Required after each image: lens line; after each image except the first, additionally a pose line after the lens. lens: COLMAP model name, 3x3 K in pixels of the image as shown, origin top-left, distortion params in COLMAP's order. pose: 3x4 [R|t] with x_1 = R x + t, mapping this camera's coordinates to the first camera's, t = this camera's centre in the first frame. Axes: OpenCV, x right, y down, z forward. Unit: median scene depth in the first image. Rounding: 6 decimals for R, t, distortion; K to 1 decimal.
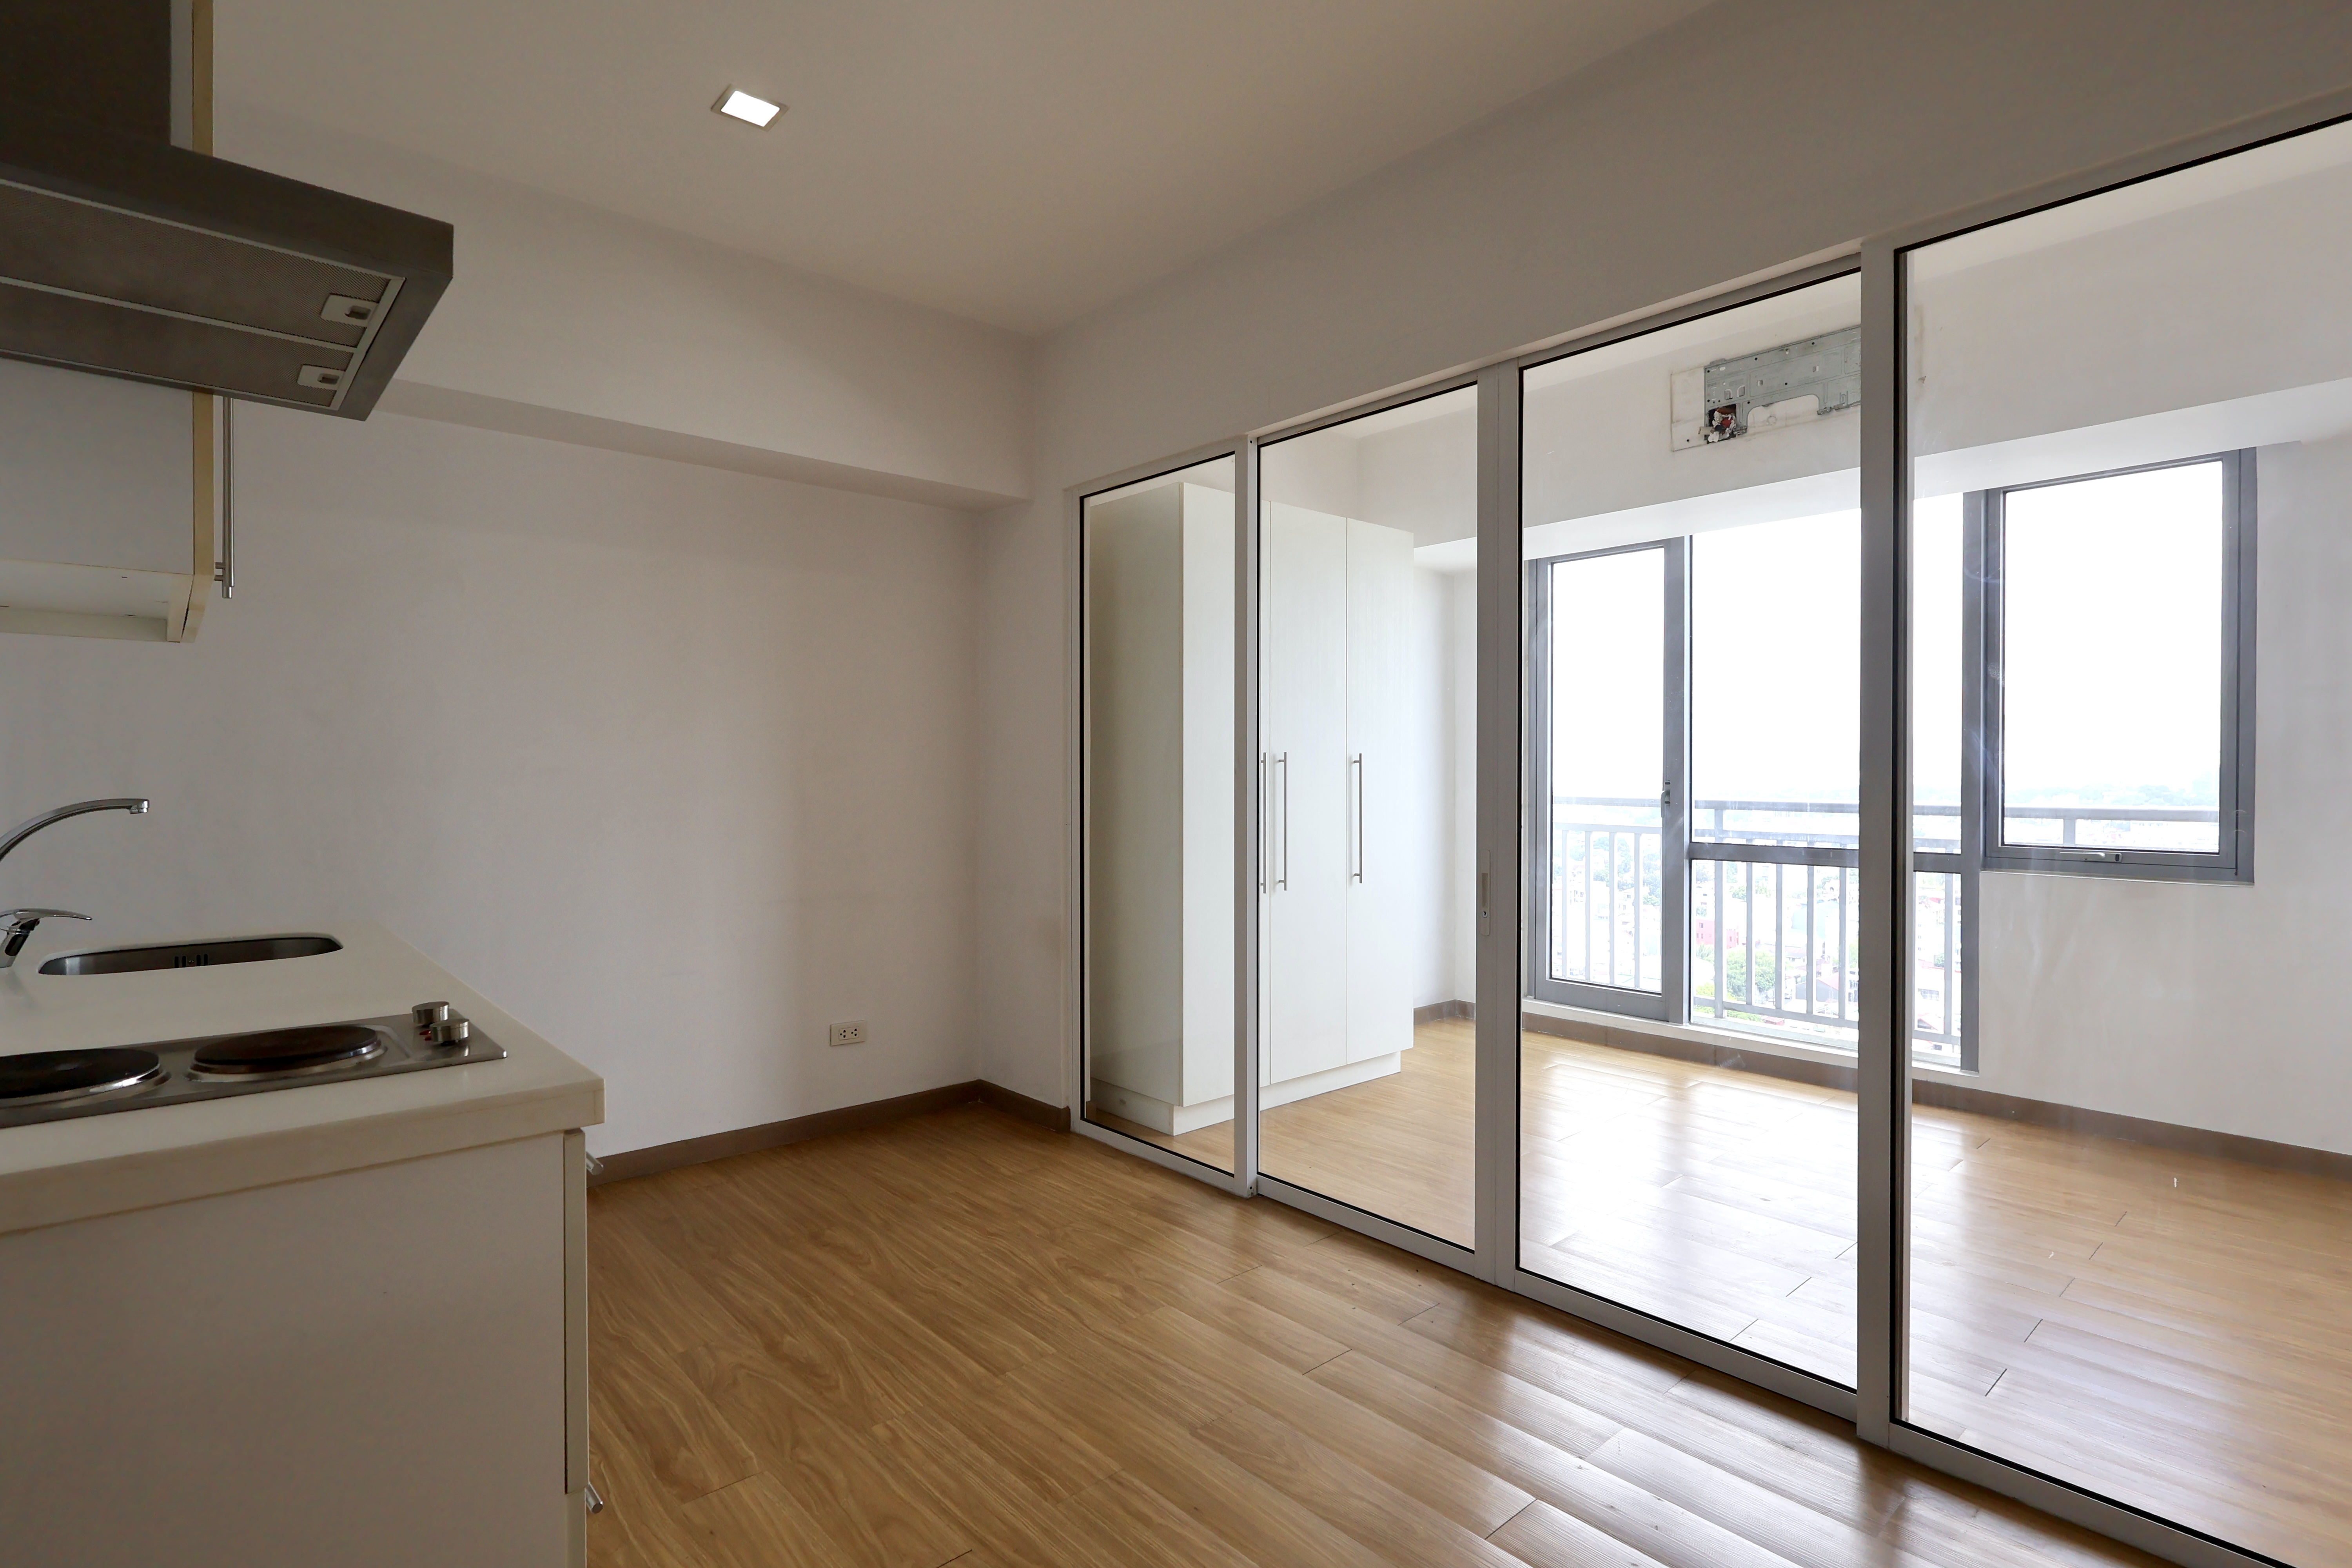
lens RADIAL K [[1156.0, 0, 1190.6], [0, 1156.0, 783.0], [0, 0, 1]] dist [-0.004381, 0.001604]
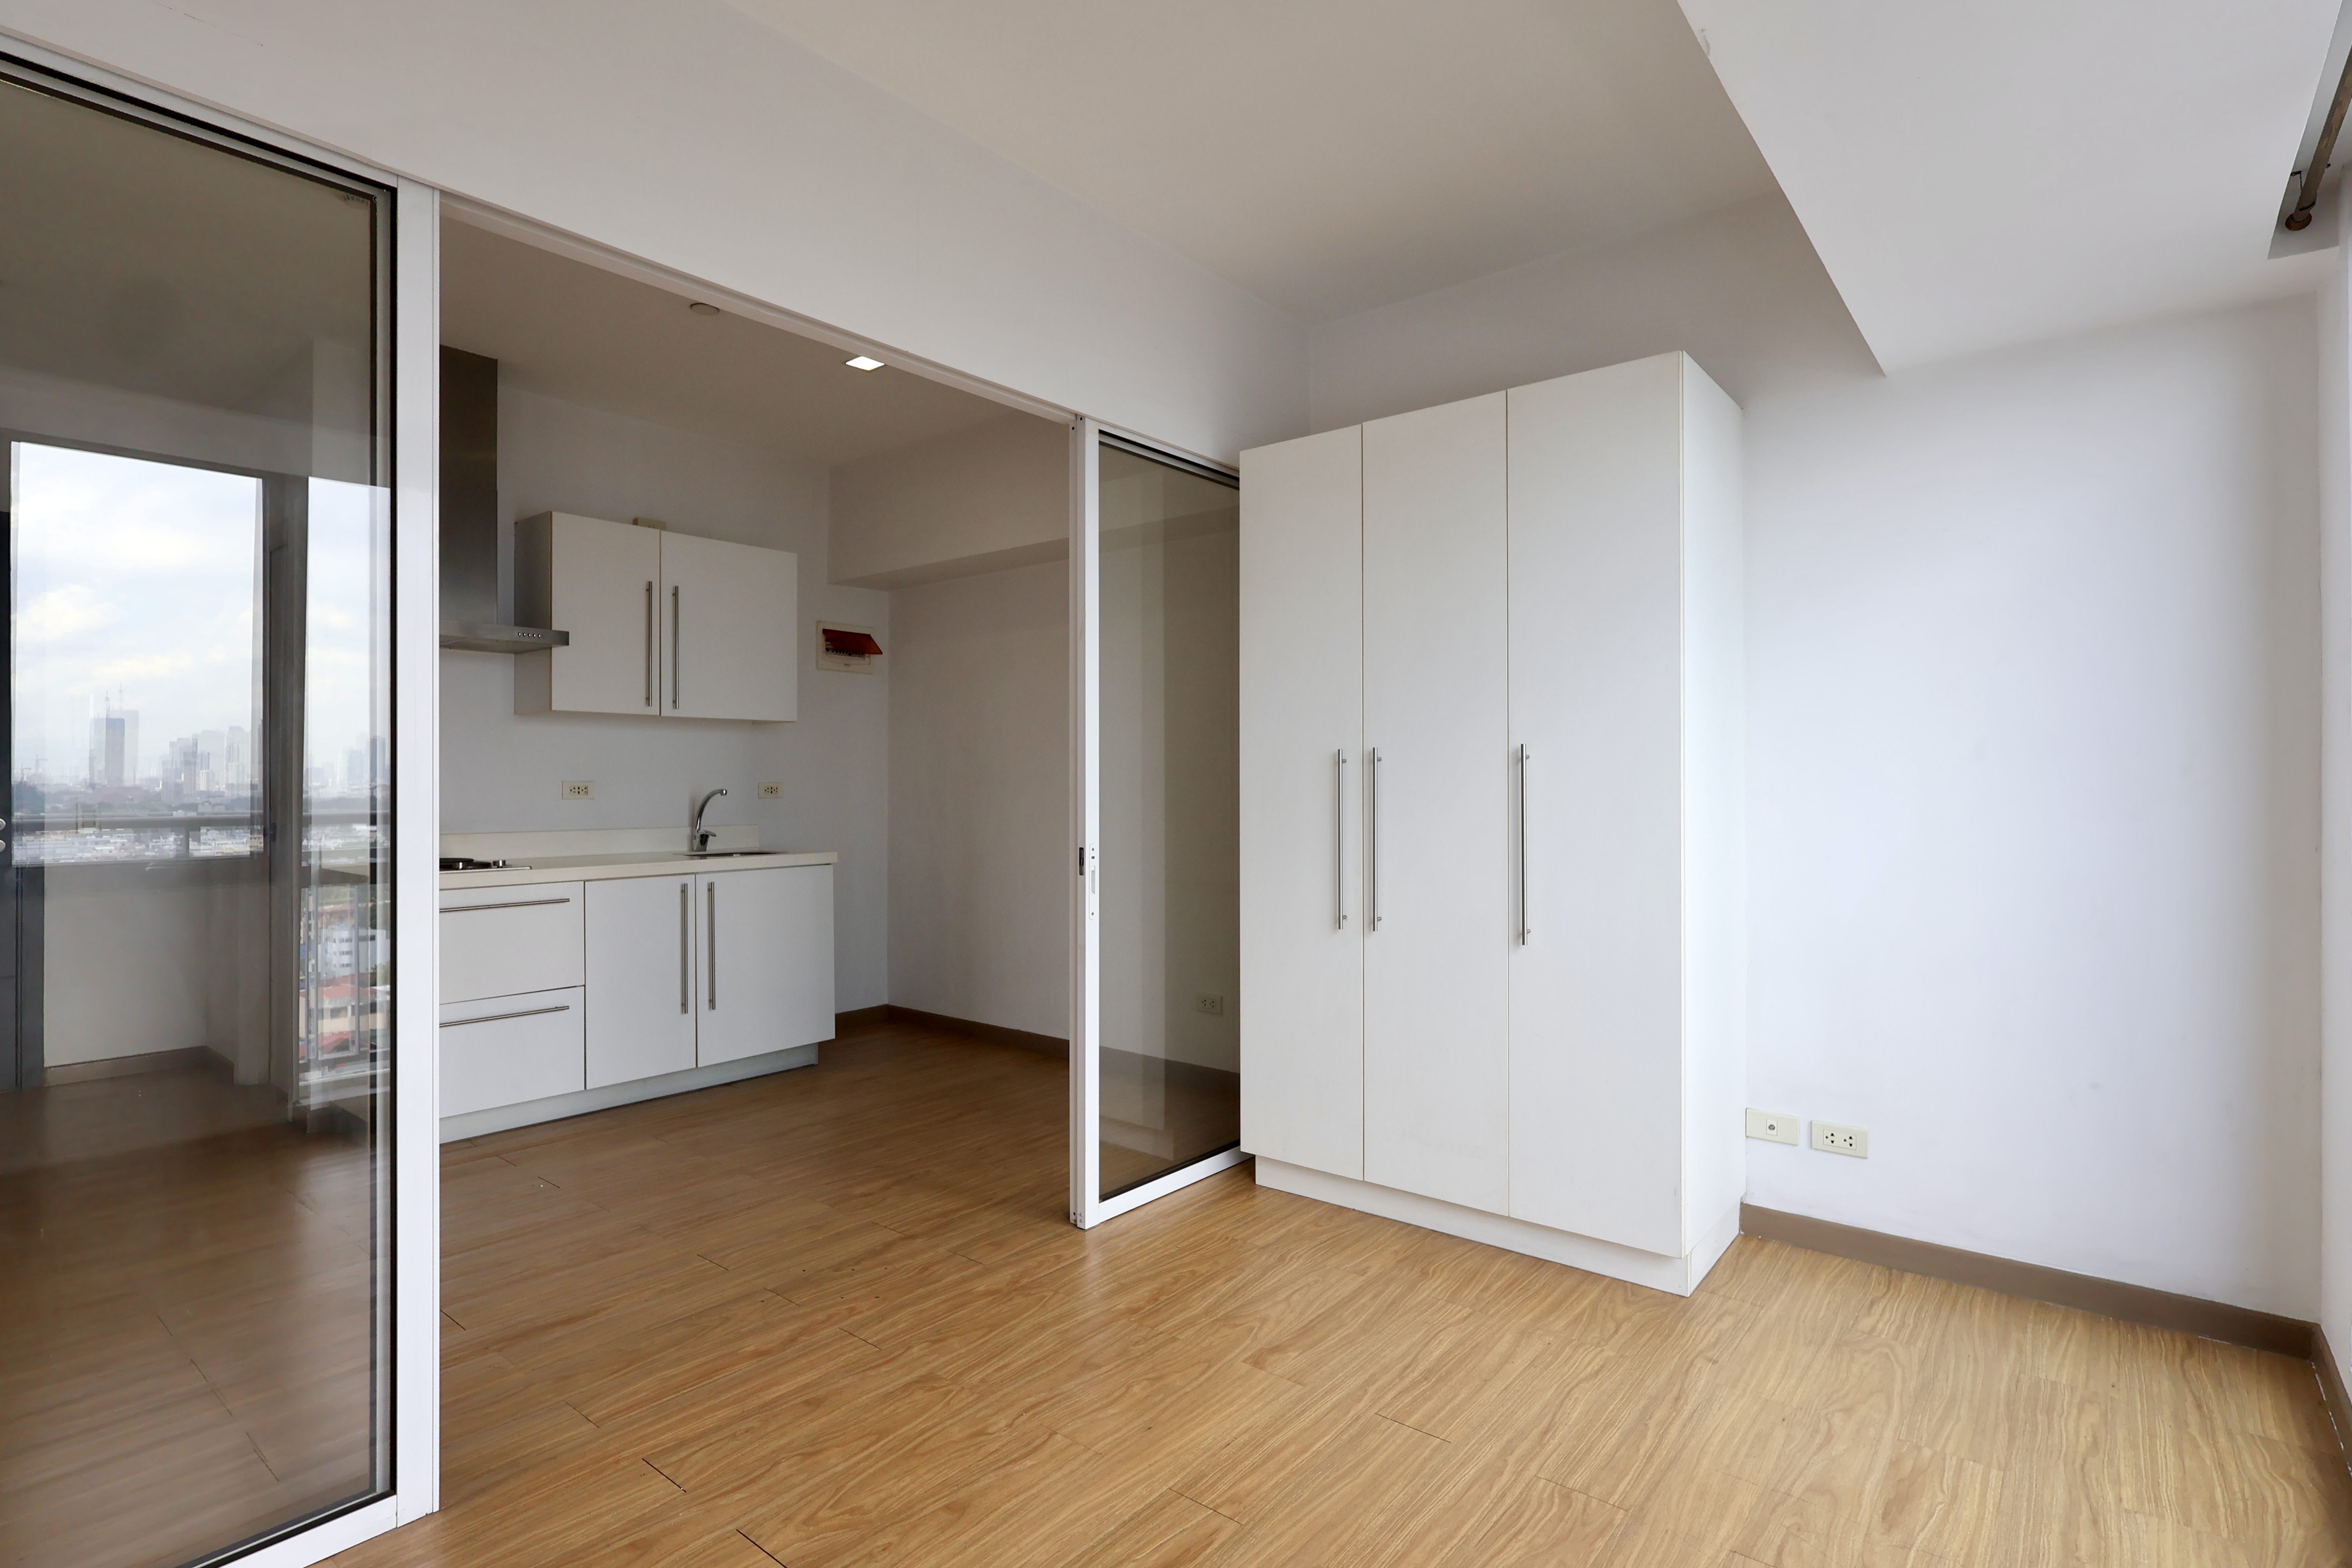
lens RADIAL K [[1156.0, 0, 1153.7], [0, 1156.0, 776.4], [0, 0, 1]] dist [-0.004381, 0.001604]
pose [[0.143278, -0.005470, -0.989667, 0.832678], [-0.007161, 0.999953, -0.006563, -0.001346], [0.989657, 0.008027, 0.143232, 0.772425]]
